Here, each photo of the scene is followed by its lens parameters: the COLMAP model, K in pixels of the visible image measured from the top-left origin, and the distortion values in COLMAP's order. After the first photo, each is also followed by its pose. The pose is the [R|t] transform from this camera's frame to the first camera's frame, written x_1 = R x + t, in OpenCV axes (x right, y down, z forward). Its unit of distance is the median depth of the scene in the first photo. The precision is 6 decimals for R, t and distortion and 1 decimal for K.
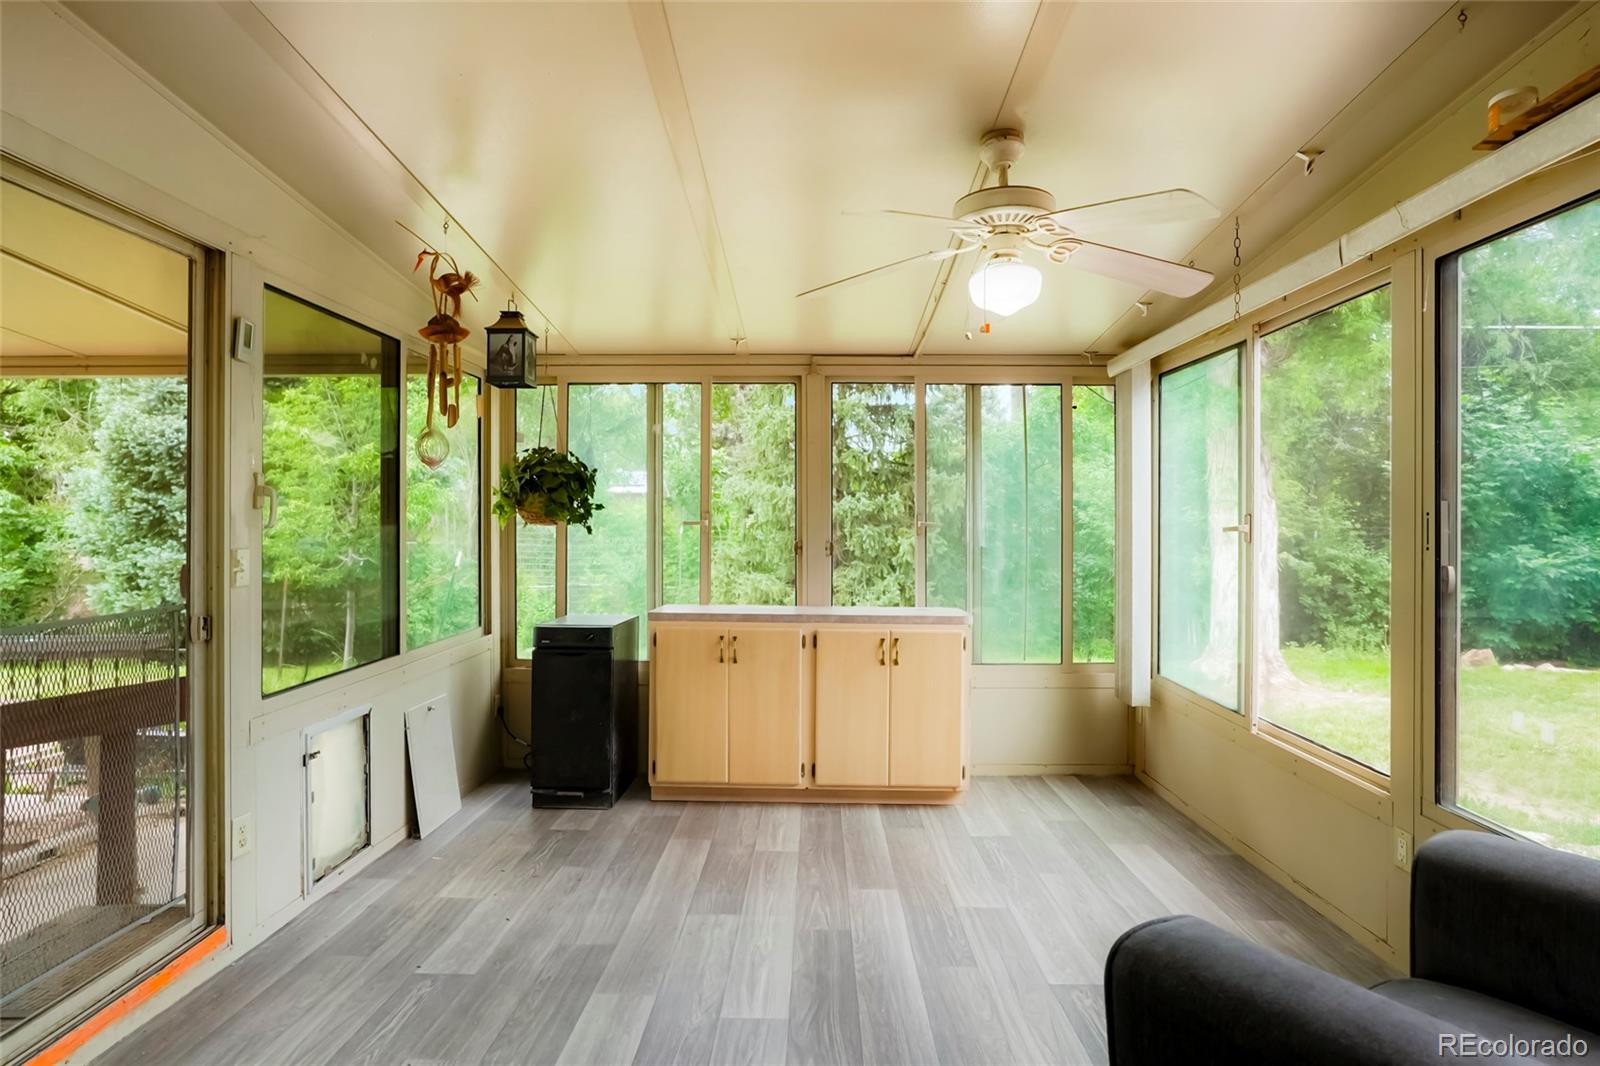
lens RADIAL K [[829.9, 0, 804.4], [0, 829.9, 542.4], [0, 0, 1]] dist [-0.038767, 0.032608]
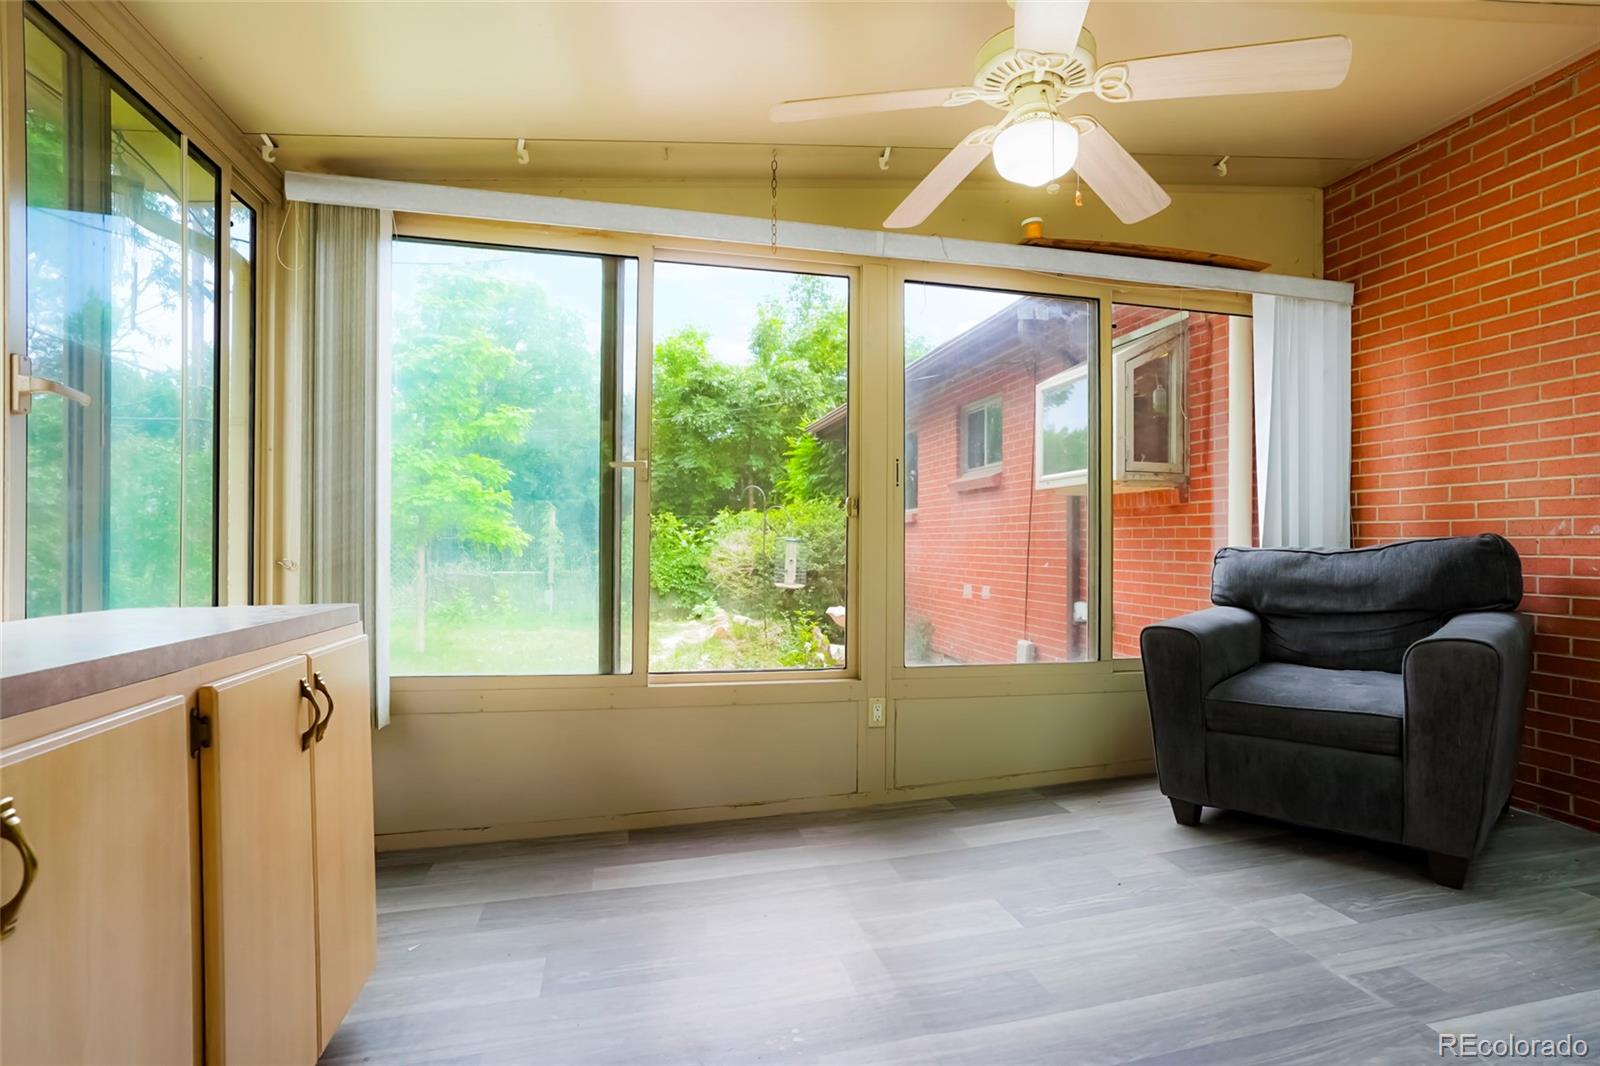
lens RADIAL K [[798.0, 0, 808.4], [0, 798.0, 520.3], [0, 0, 1]] dist [-0.073175, 0.034979]
pose [[-0.226403, 0.030897, 0.973544, -0.352982], [0.023799, 0.999374, -0.026182, 0.071615], [-0.973743, 0.017241, -0.226996, 0.991711]]
